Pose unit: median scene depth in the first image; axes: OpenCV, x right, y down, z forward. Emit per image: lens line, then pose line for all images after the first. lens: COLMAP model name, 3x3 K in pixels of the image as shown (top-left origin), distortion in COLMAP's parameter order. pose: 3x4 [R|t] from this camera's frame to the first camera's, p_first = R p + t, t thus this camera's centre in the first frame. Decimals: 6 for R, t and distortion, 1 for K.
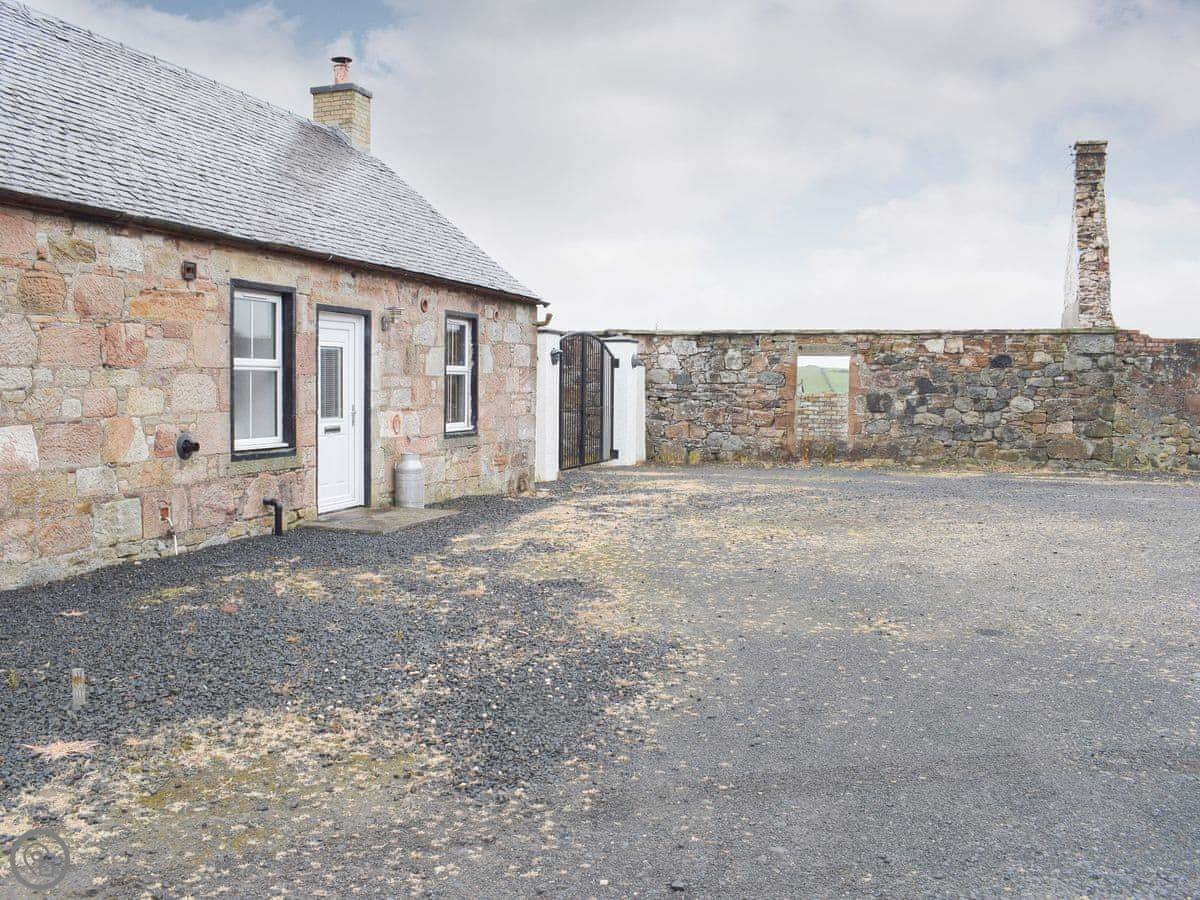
lens RADIAL K [[1089.7, 0, 601.9], [0, 1089.7, 395.7], [0, 0, 1]] dist [-0.088988, 0.003491]
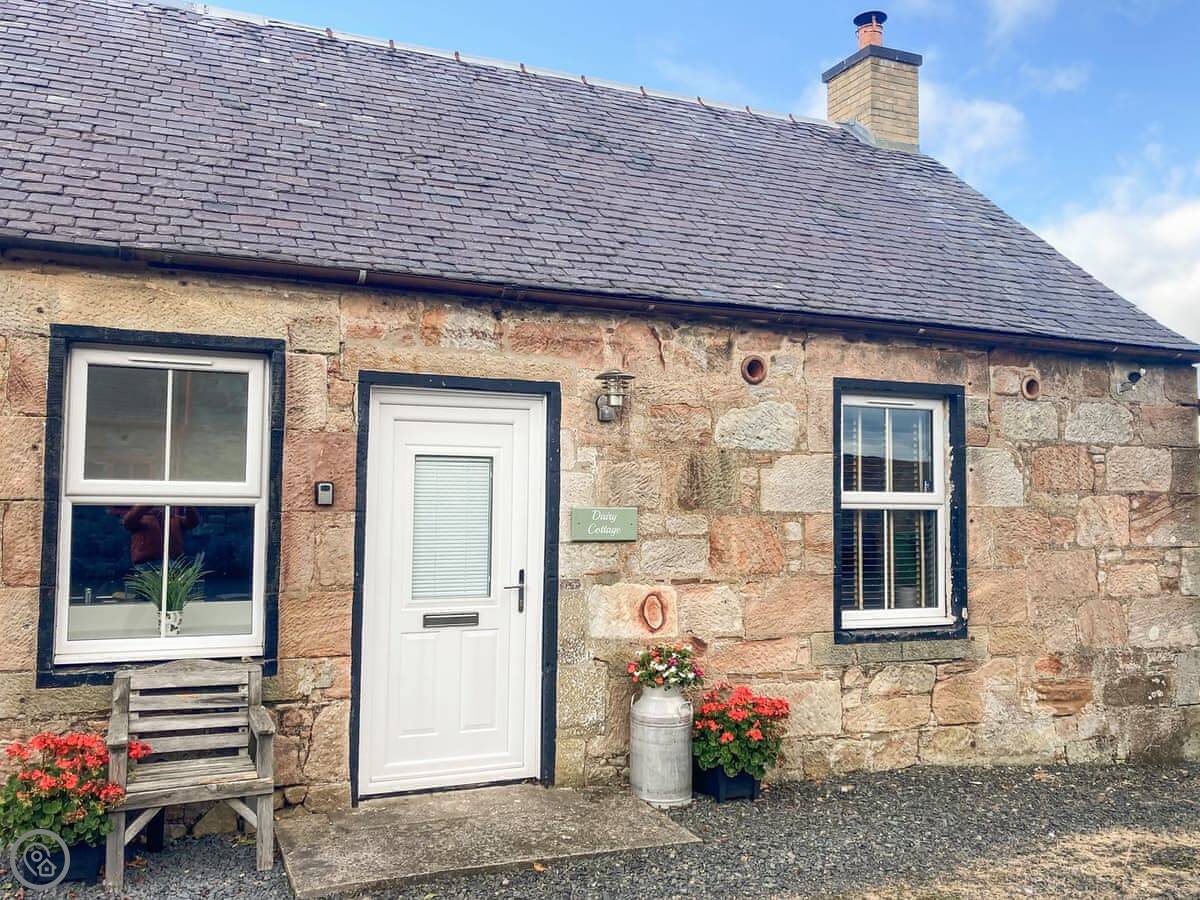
lens RADIAL K [[1082.0, 0, 600.0], [0, 1082.0, 450.0], [0, 0, 1]] dist [0.103050, -0.188572]
pose [[0.666241, -0.058357, -0.743449, 0.167764], [-0.004980, 0.996563, -0.082688, -0.005907], [0.745720, 0.058792, 0.663661, 0.669264]]
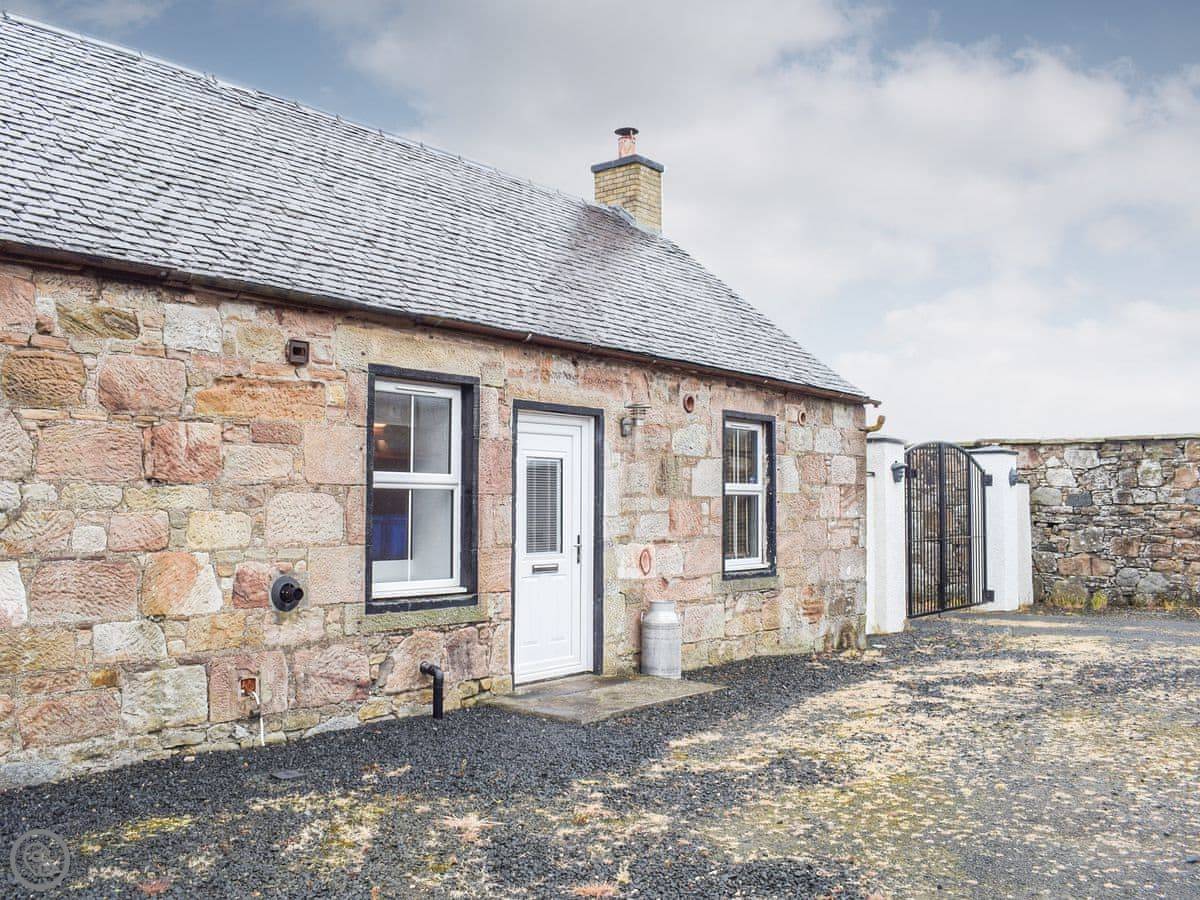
lens RADIAL K [[1075.9, 0, 543.1], [0, 1075.9, 421.0], [0, 0, 1]] dist [-0.096575, 0.013574]
pose [[0.916300, -0.032780, -0.399149, 0.045087], [-0.004103, 0.995824, -0.091202, -0.002304], [0.400472, 0.085206, 0.912339, 0.298236]]
